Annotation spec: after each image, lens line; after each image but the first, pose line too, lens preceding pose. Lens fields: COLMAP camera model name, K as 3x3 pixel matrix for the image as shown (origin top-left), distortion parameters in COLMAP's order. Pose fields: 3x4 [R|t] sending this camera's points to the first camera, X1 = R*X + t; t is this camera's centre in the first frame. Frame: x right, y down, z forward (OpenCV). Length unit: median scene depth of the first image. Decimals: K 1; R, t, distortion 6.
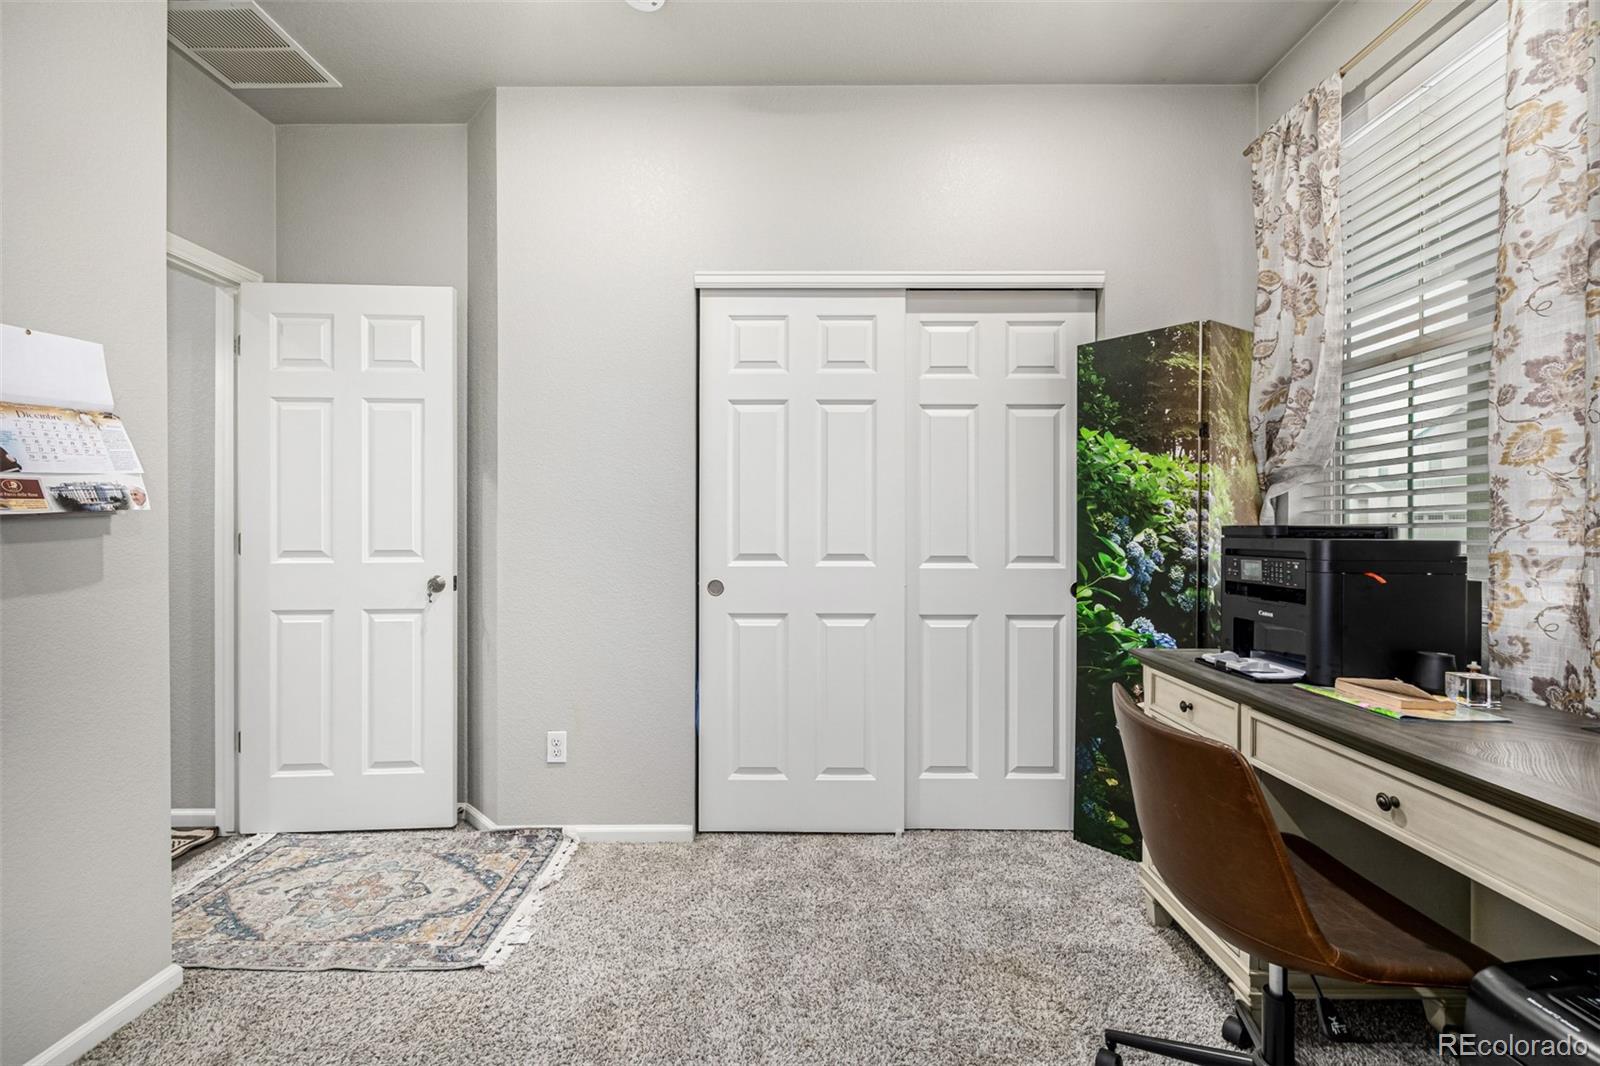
lens RADIAL K [[679.1, 0, 806.2], [0, 679.1, 529.4], [0, 0, 1]] dist [-0.000468, 0.000555]
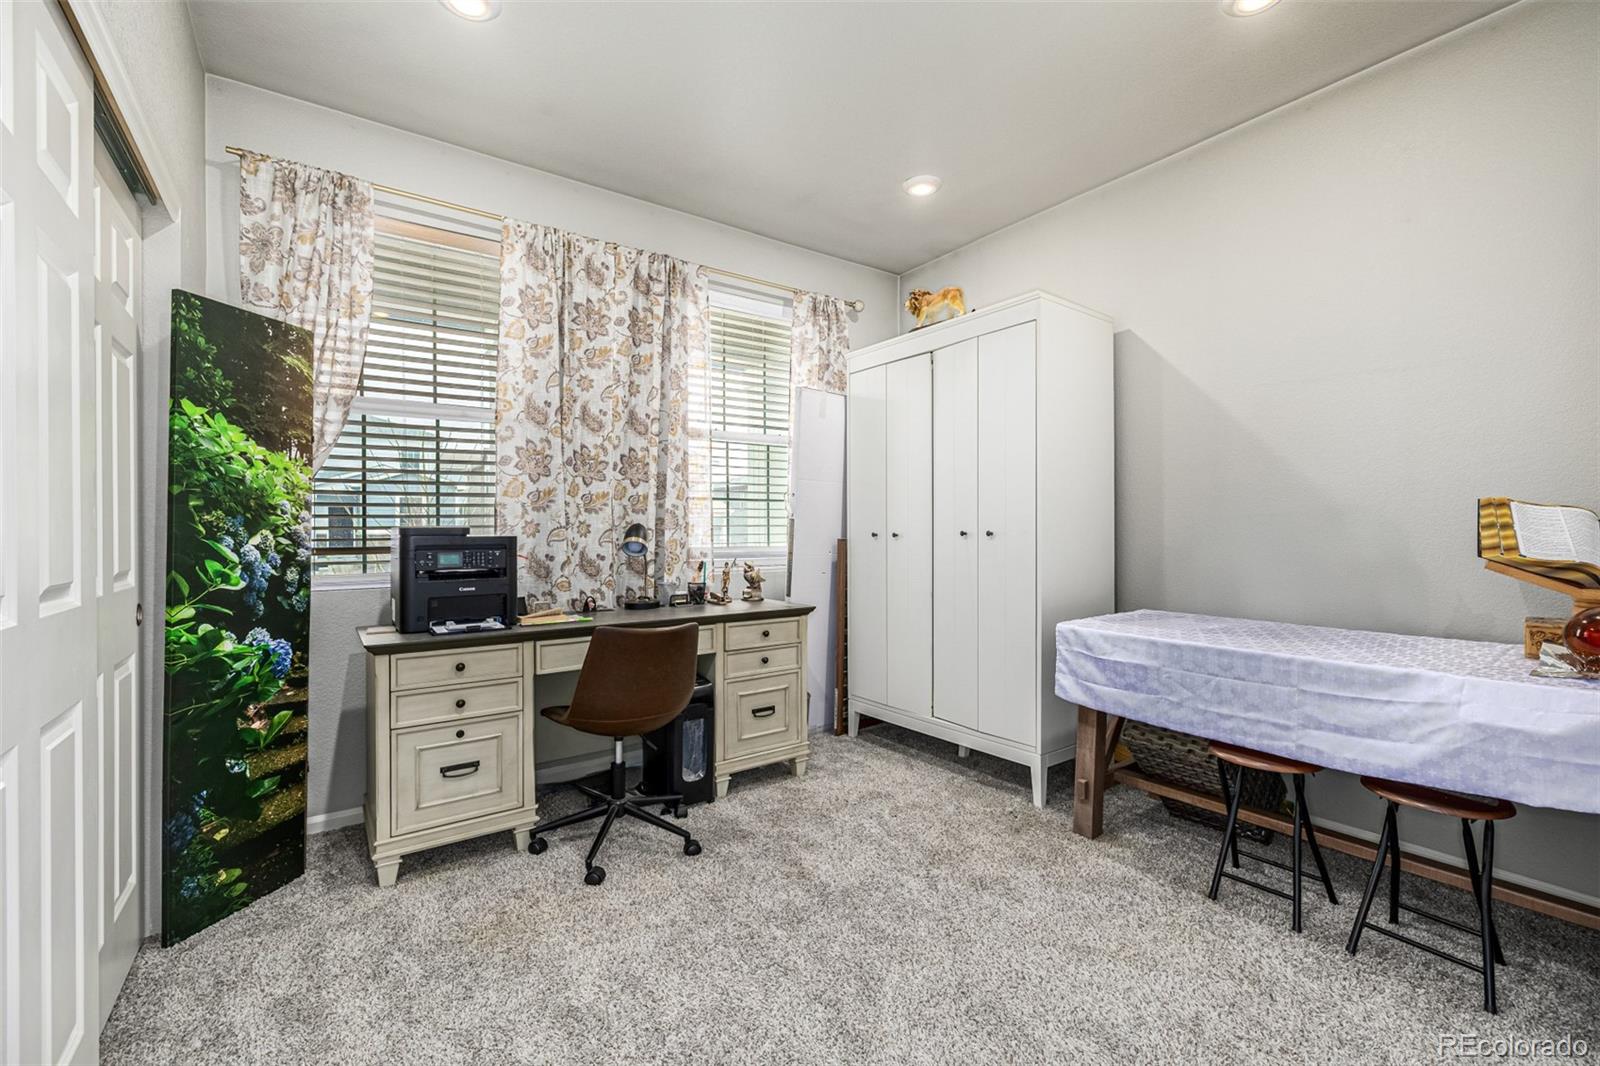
lens RADIAL K [[679.1, 0, 800.4], [0, 679.1, 532.4], [0, 0, 1]] dist [-0.000468, 0.000555]
pose [[-0.592198, -0.003402, 0.805785, -0.659589], [0.003477, 0.999971, 0.006777, -0.001721], [-0.805785, 0.006815, -0.592169, 0.942806]]
